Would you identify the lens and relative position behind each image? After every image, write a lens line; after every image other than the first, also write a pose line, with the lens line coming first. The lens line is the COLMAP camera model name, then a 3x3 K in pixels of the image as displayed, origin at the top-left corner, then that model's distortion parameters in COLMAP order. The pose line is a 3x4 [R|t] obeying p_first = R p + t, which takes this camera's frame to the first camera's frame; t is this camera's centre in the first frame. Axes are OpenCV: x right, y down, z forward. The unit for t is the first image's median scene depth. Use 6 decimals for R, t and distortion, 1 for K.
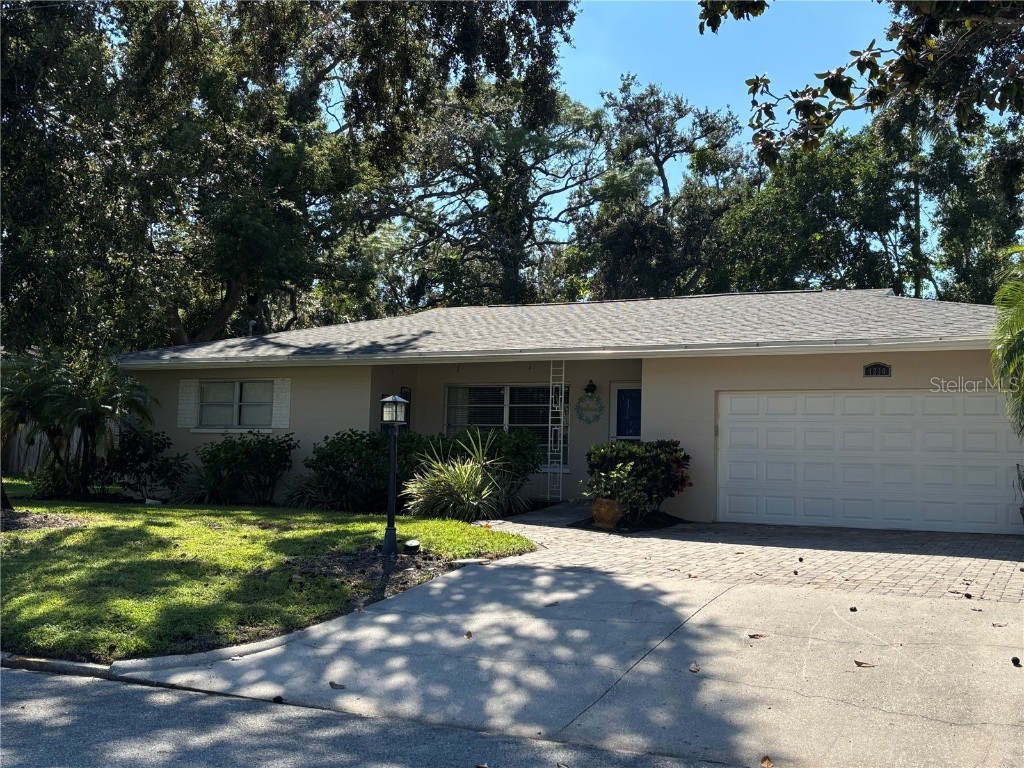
lens RADIAL K [[1156.3, 0, 509.0], [0, 1156.3, 382.6], [0, 0, 1]] dist [0.017971, 0.000000]
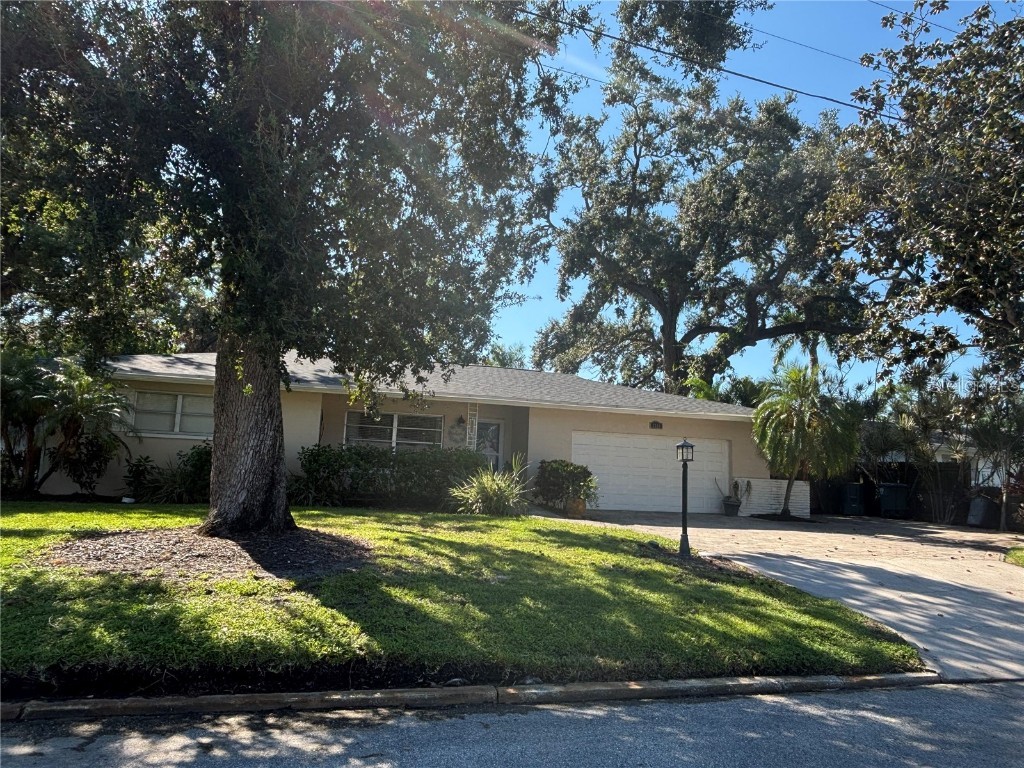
lens RADIAL K [[676.2, 0, 504.5], [0, 676.2, 383.9], [0, 0, 1]] dist [0.027822, -0.016173]
pose [[0.744919, 0.095198, 0.660328, -0.468731], [-0.079481, 0.995381, -0.053838, 0.000209], [-0.662403, -0.012379, 0.749045, 0.278960]]
